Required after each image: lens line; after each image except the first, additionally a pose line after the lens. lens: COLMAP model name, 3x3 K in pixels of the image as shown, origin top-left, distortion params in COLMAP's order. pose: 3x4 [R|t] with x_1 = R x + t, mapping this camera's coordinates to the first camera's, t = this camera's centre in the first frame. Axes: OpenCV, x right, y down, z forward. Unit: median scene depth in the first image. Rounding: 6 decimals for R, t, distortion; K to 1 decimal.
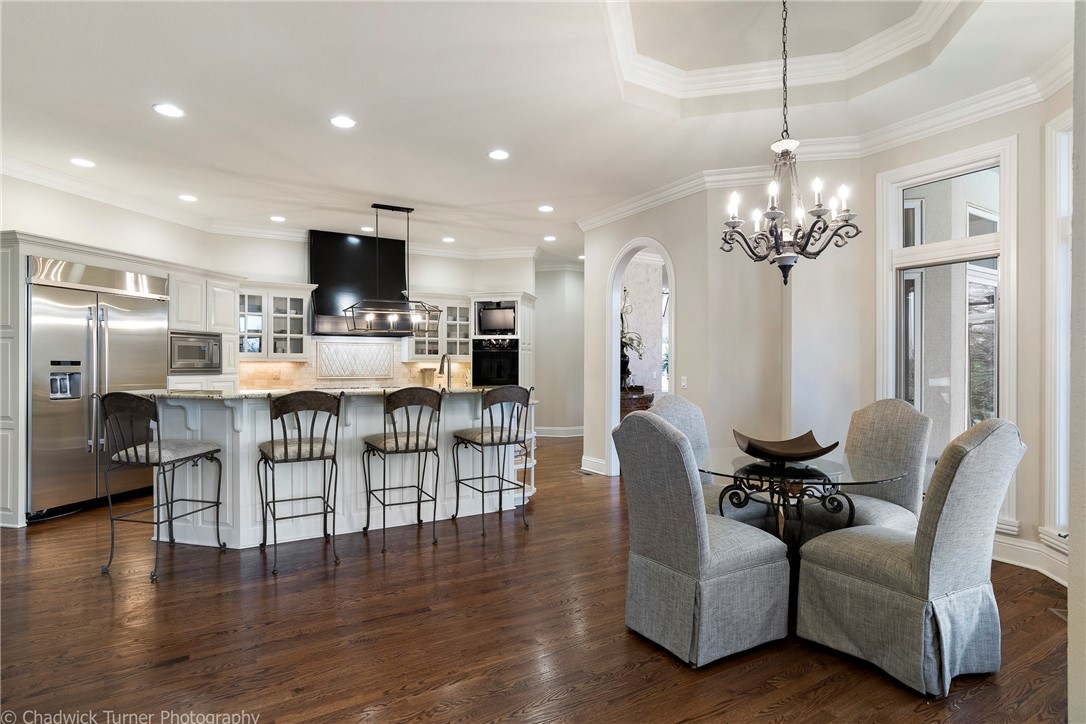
lens RADIAL K [[553.2, 0, 549.3], [0, 553.2, 365.1], [0, 0, 1]] dist [-0.000626, 0.001250]
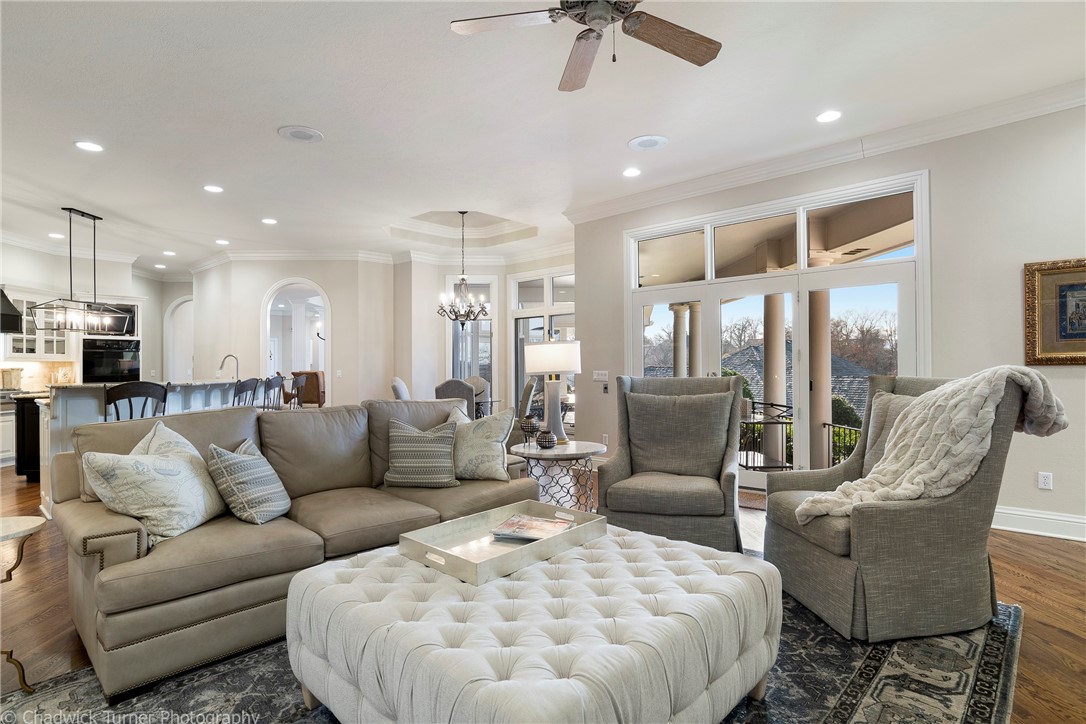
lens RADIAL K [[553.2, 0, 549.3], [0, 553.2, 365.1], [0, 0, 1]] dist [-0.000626, 0.001250]
pose [[0.471414, -0.003221, 0.881906, -0.633294], [0.007910, 0.999969, -0.000576, 0.008284], [-0.881876, 0.007247, 0.471425, -0.218606]]
